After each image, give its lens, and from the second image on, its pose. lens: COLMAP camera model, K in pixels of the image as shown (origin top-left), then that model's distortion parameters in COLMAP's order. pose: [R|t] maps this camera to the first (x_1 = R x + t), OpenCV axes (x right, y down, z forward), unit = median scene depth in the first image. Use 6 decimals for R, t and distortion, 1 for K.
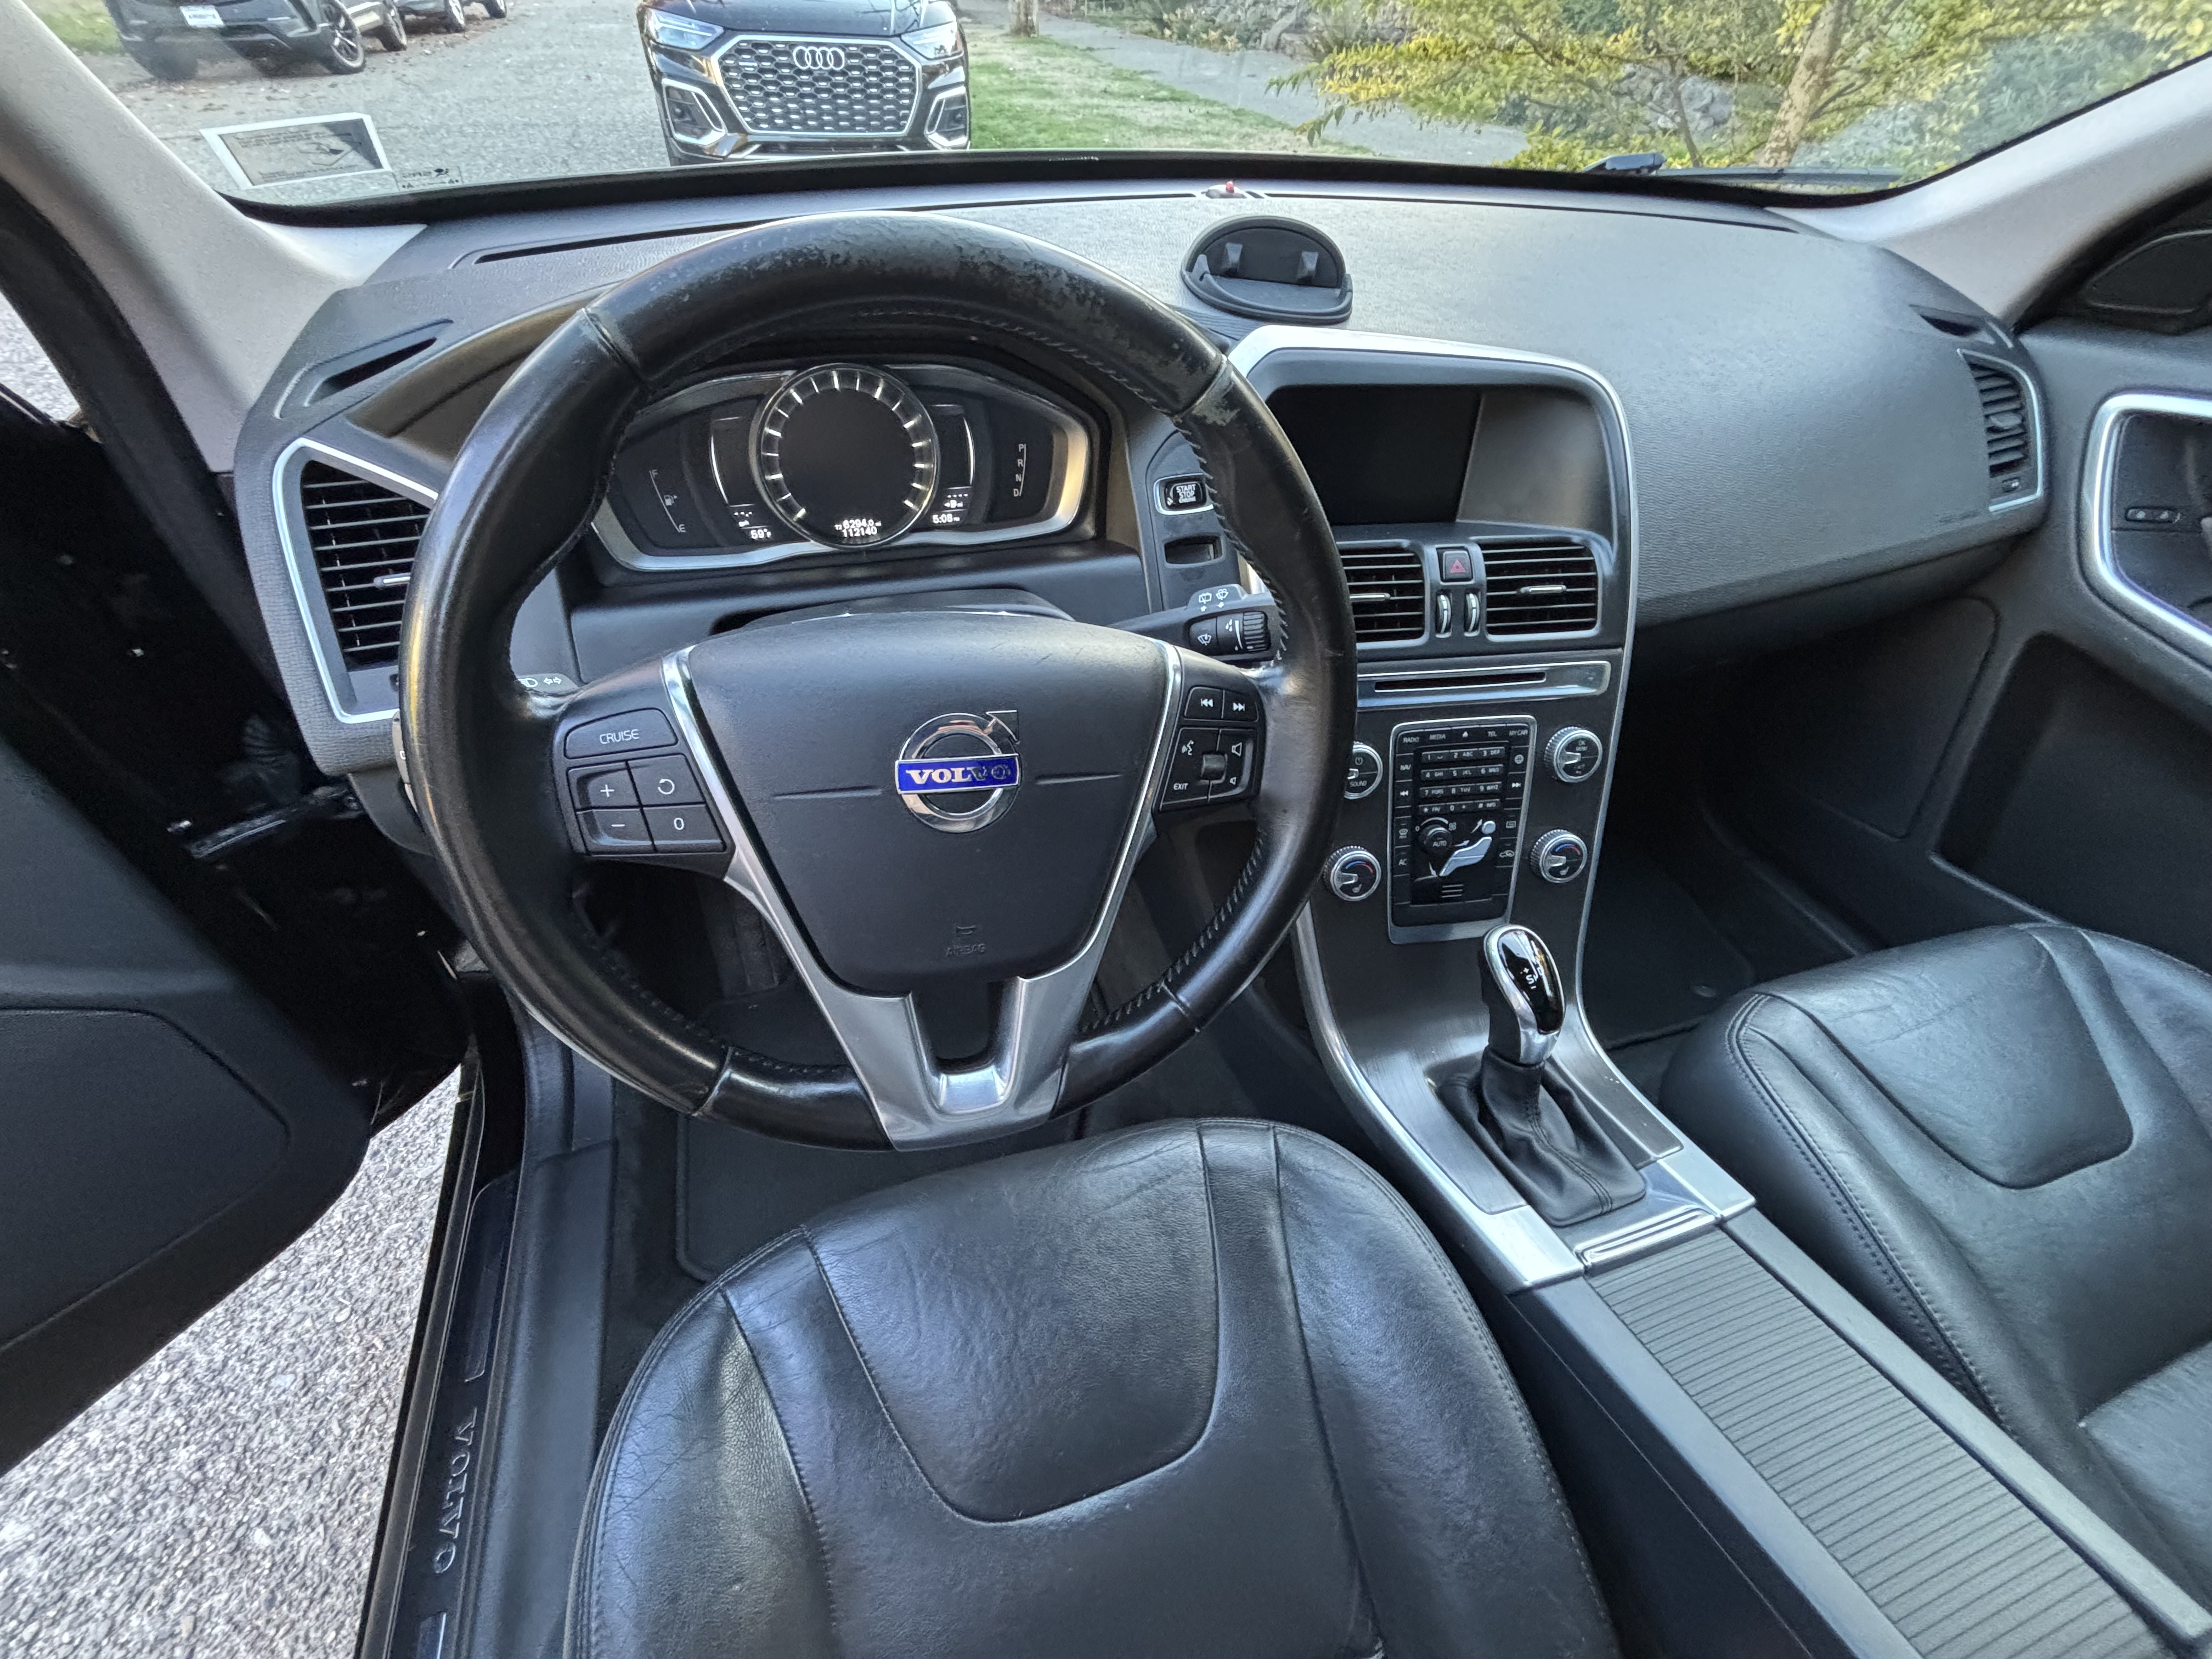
lens RADIAL K [[893.0, 0, 1107.3], [0, 893.0, 821.7], [0, 0, 1]] dist [-0.003542, -0.000791]
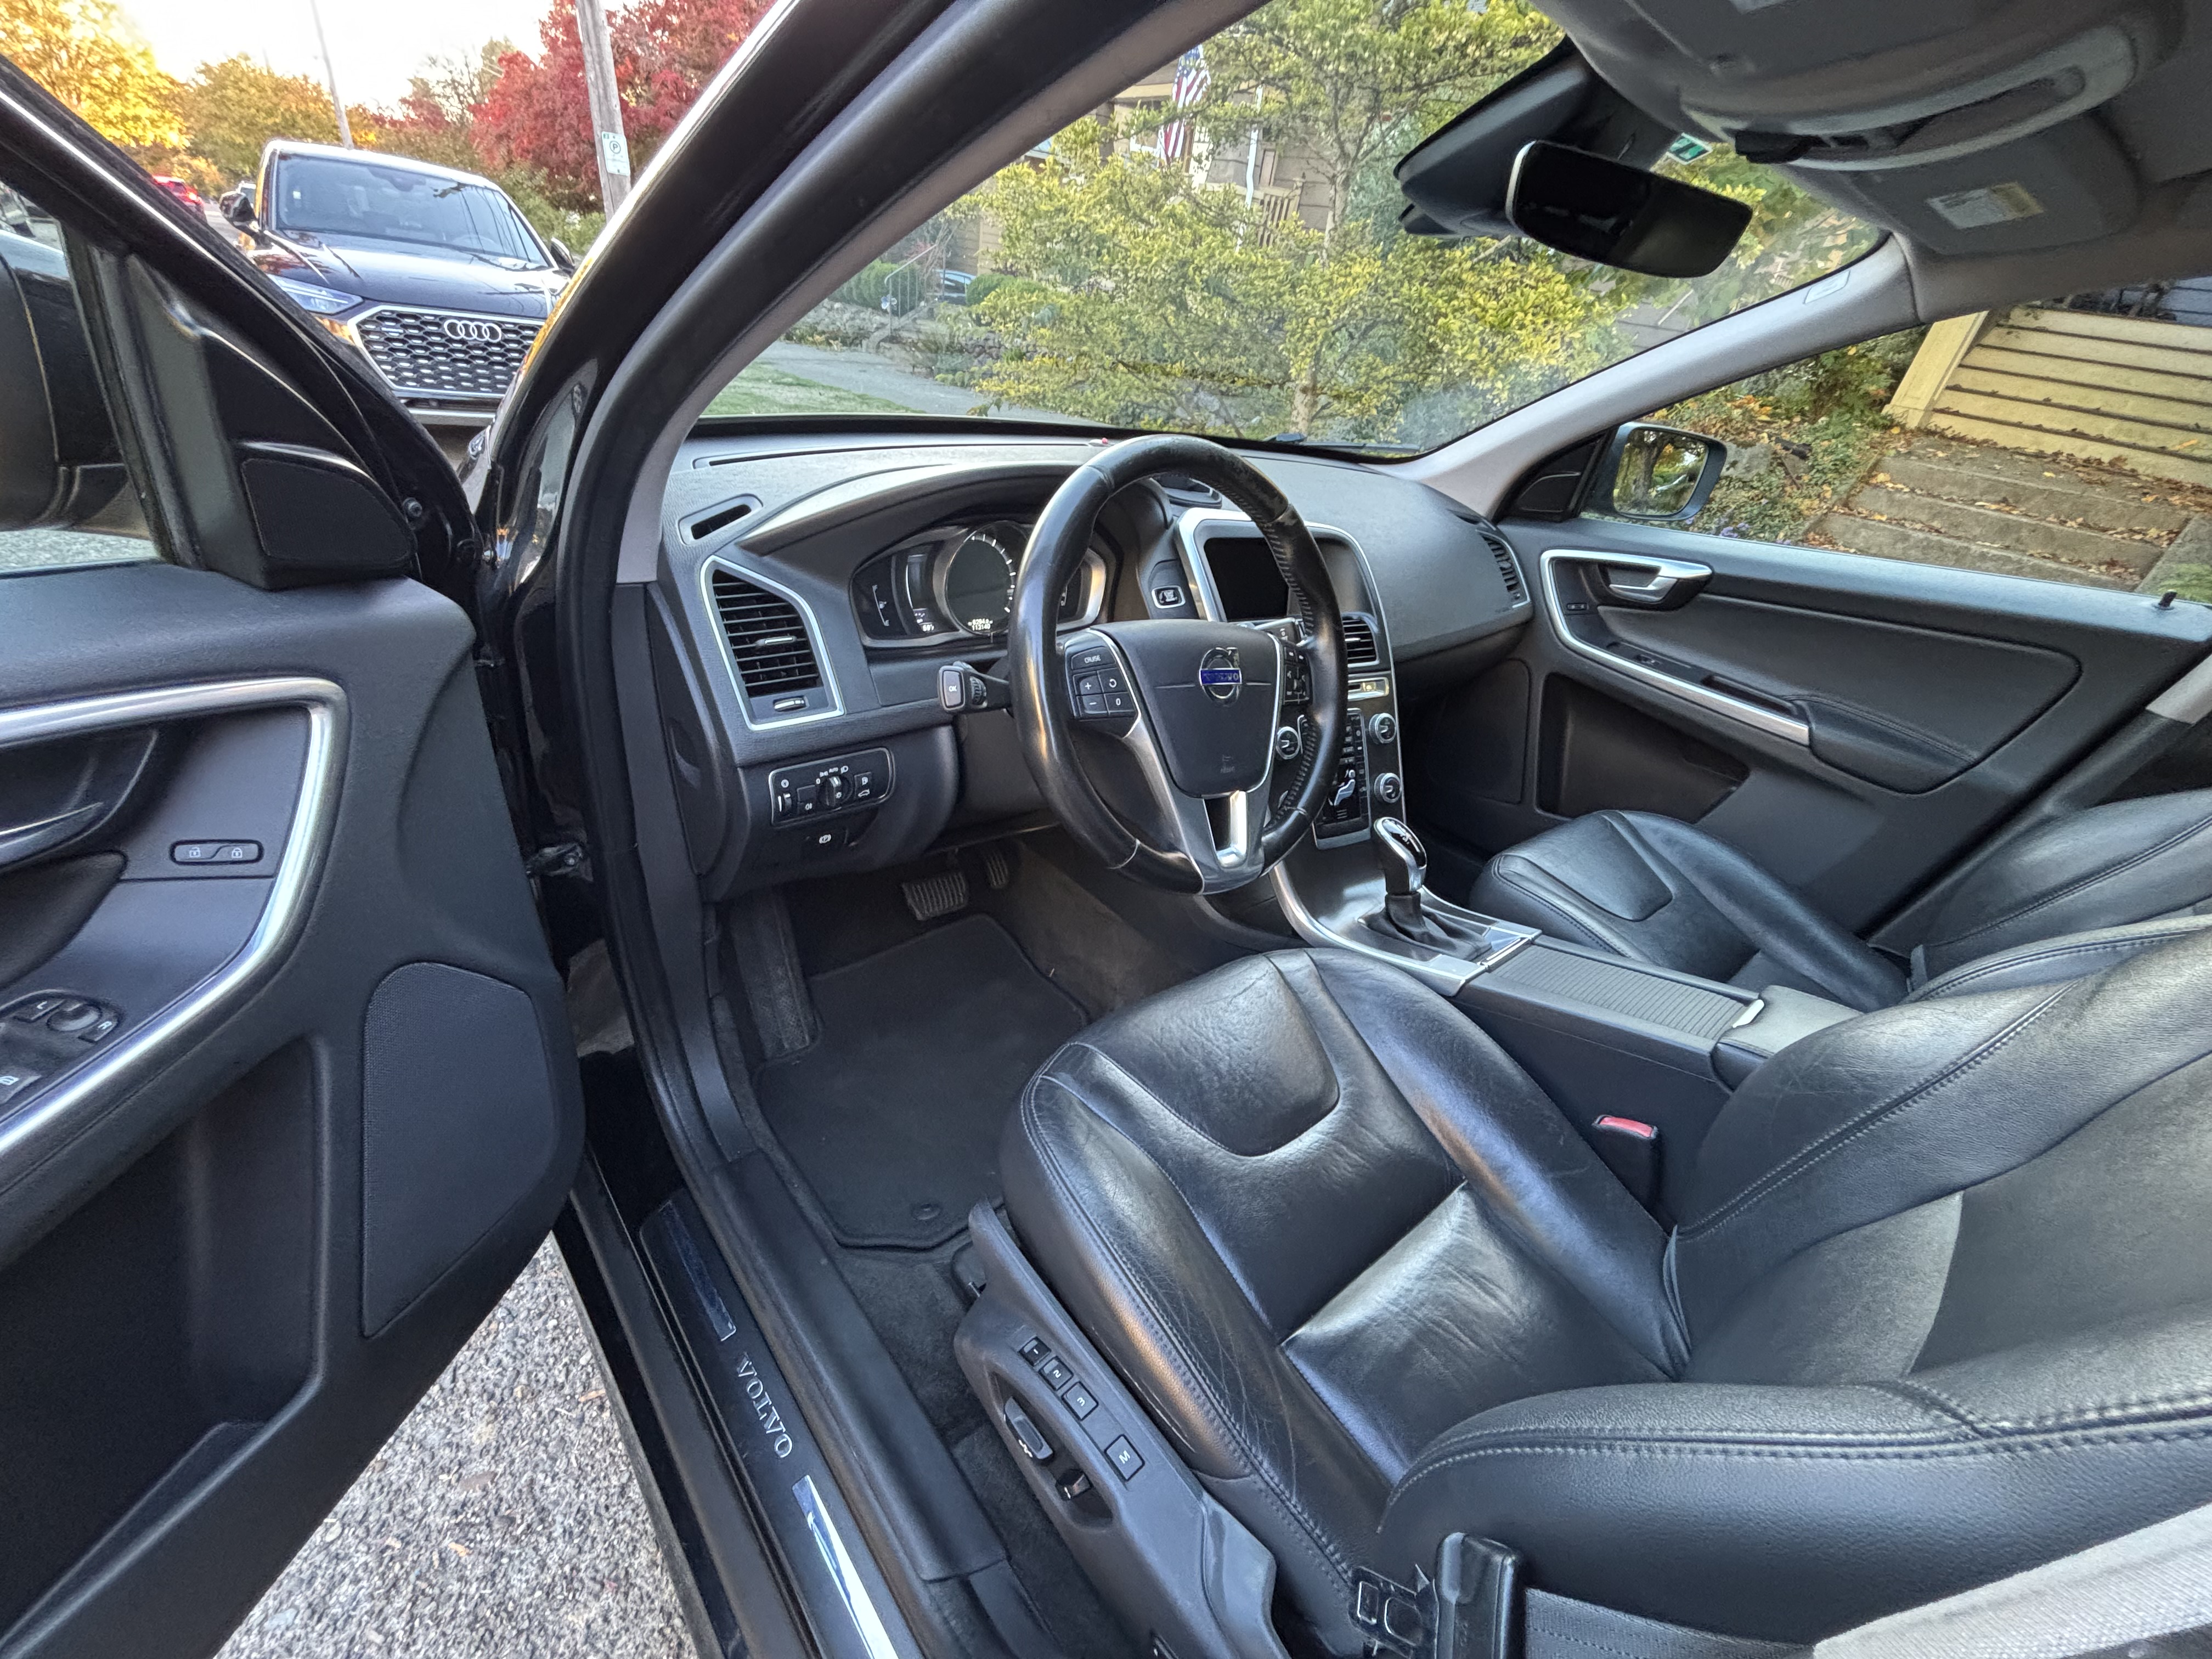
lens RADIAL K [[893.0, 0, 1102.5], [0, 893.0, 830.1], [0, 0, 1]] dist [-0.003542, -0.000791]
pose [[0.923406, -0.121068, 0.364231, -0.547568], [0.198969, 0.962481, -0.184506, 0.276558], [-0.328228, 0.242844, 0.912849, -0.324070]]
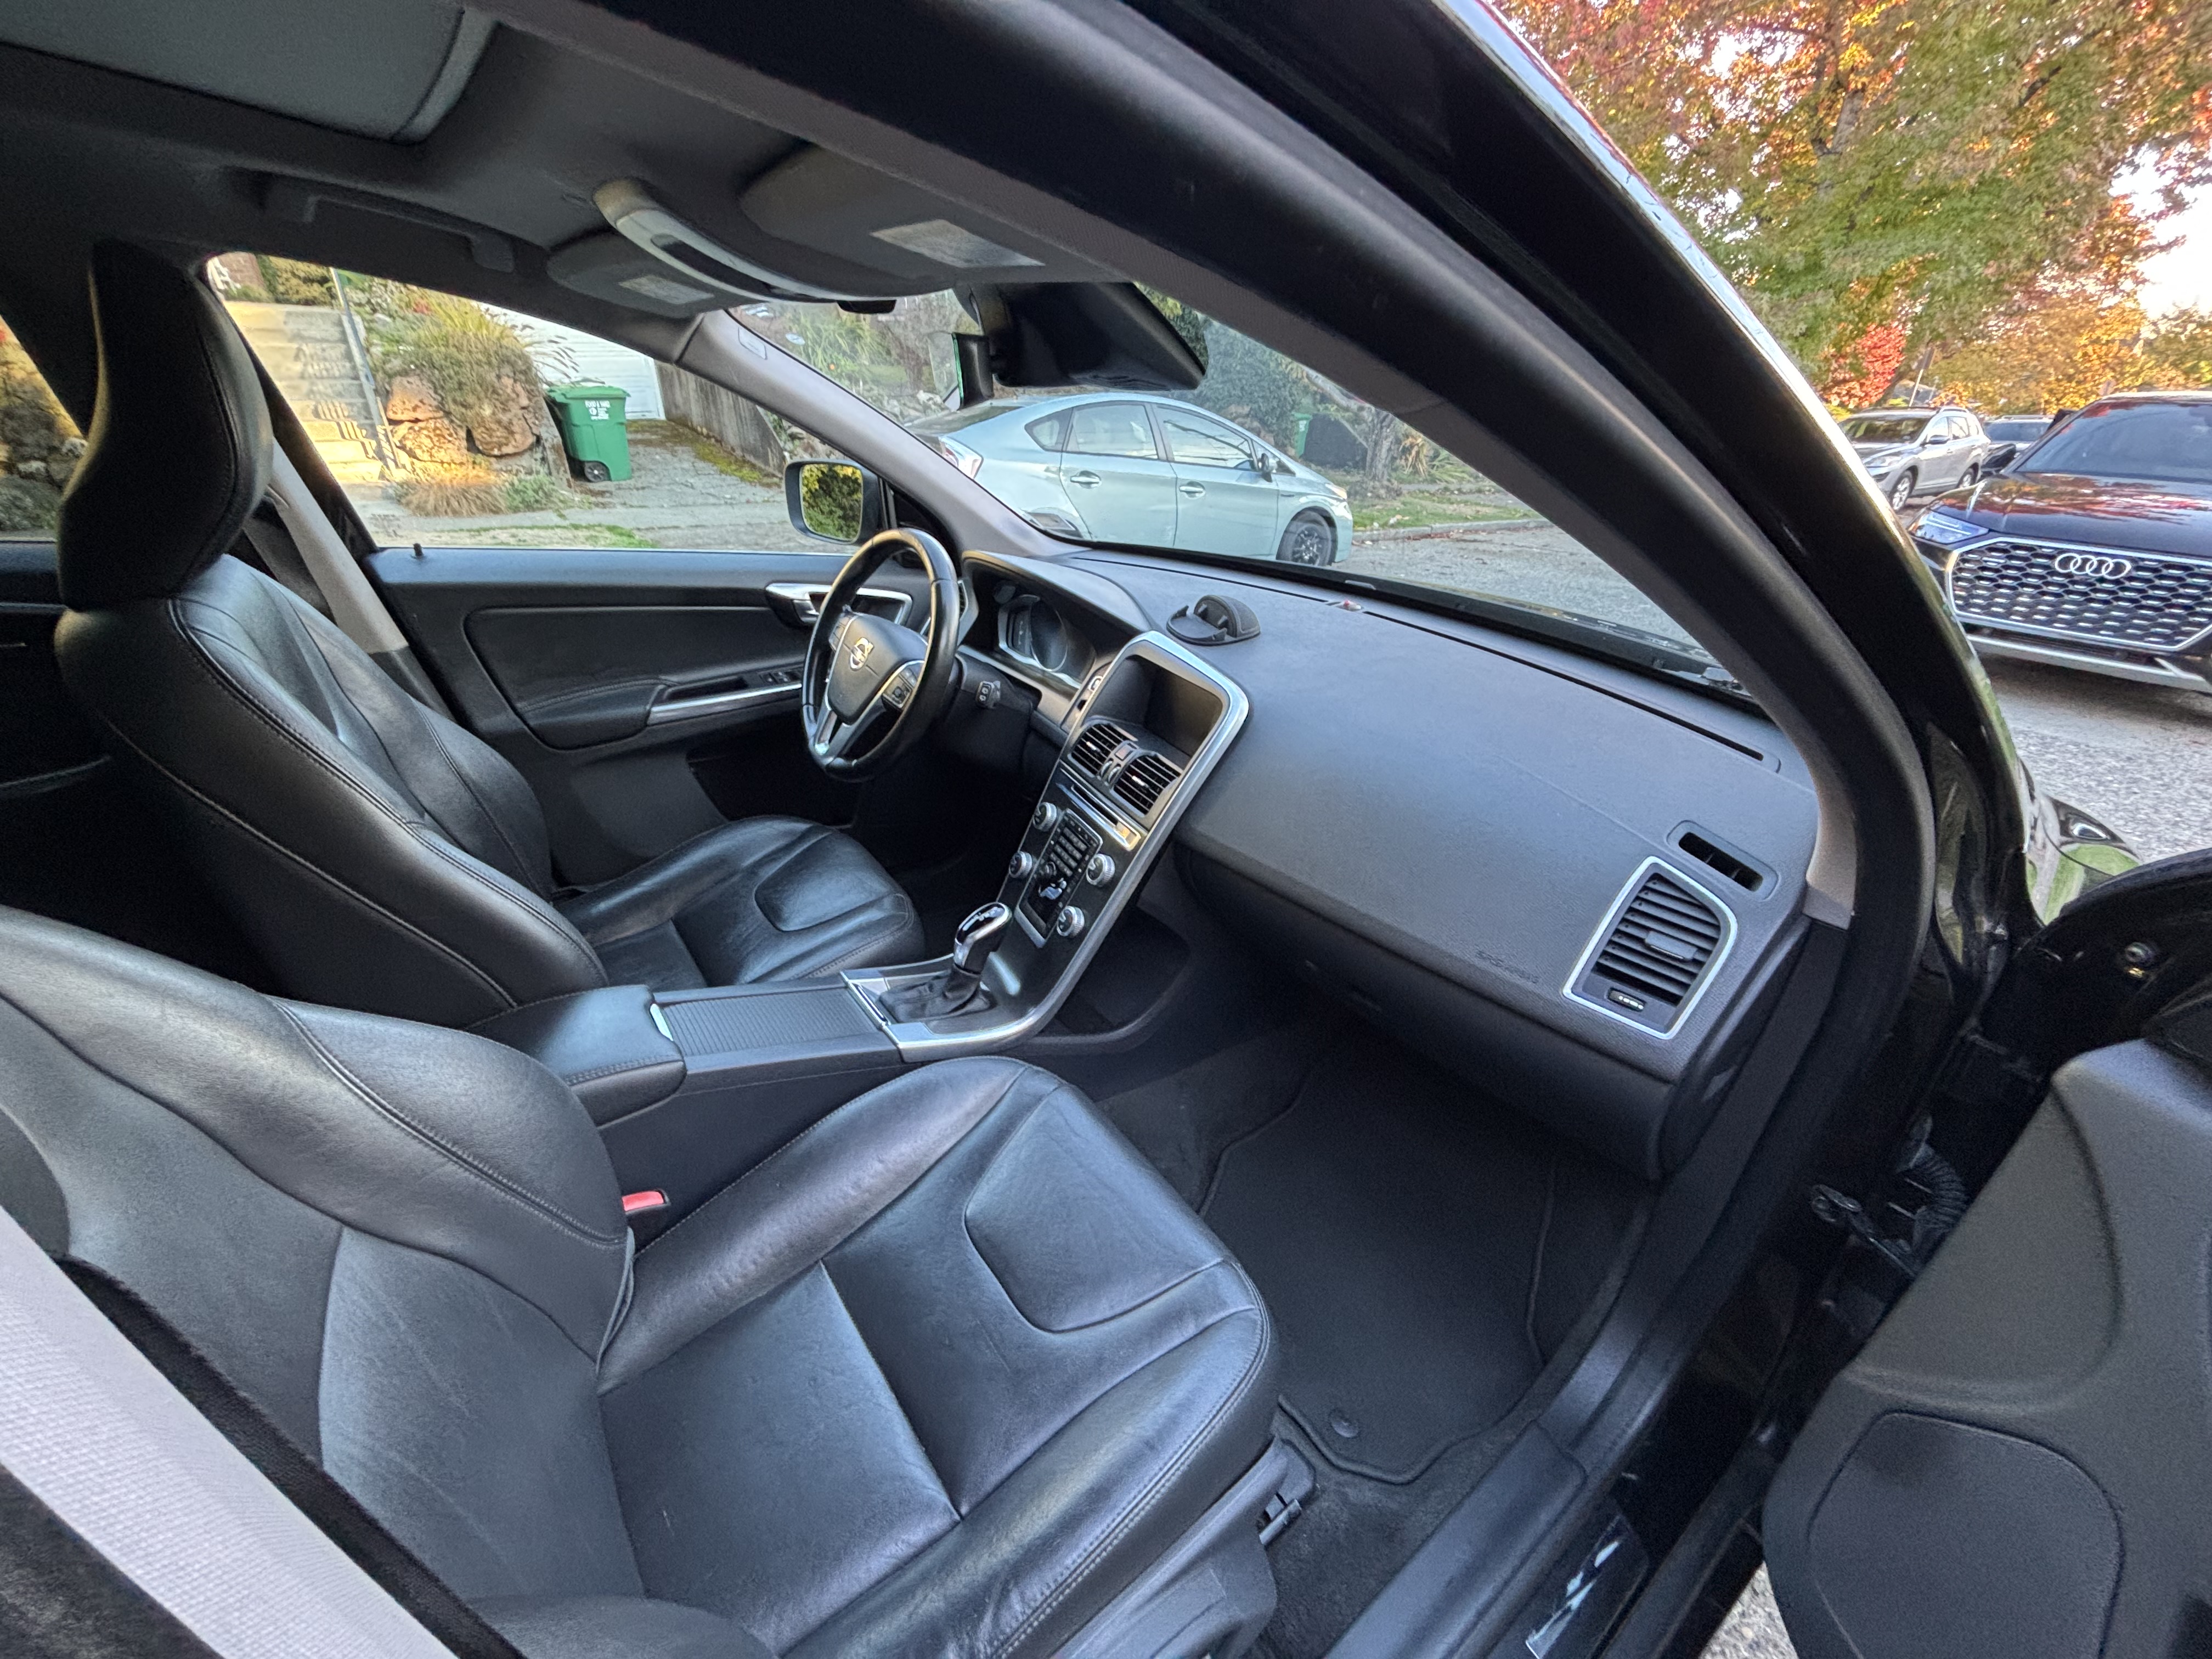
lens RADIAL K [[893.0, 0, 1102.6], [0, 893.0, 829.6], [0, 0, 1]] dist [-0.003542, -0.000791]
pose [[0.310834, 0.386906, -0.868151, 1.559632], [-0.677738, 0.730610, 0.082950, -0.219565], [0.666374, 0.562595, 0.489319, 0.104356]]
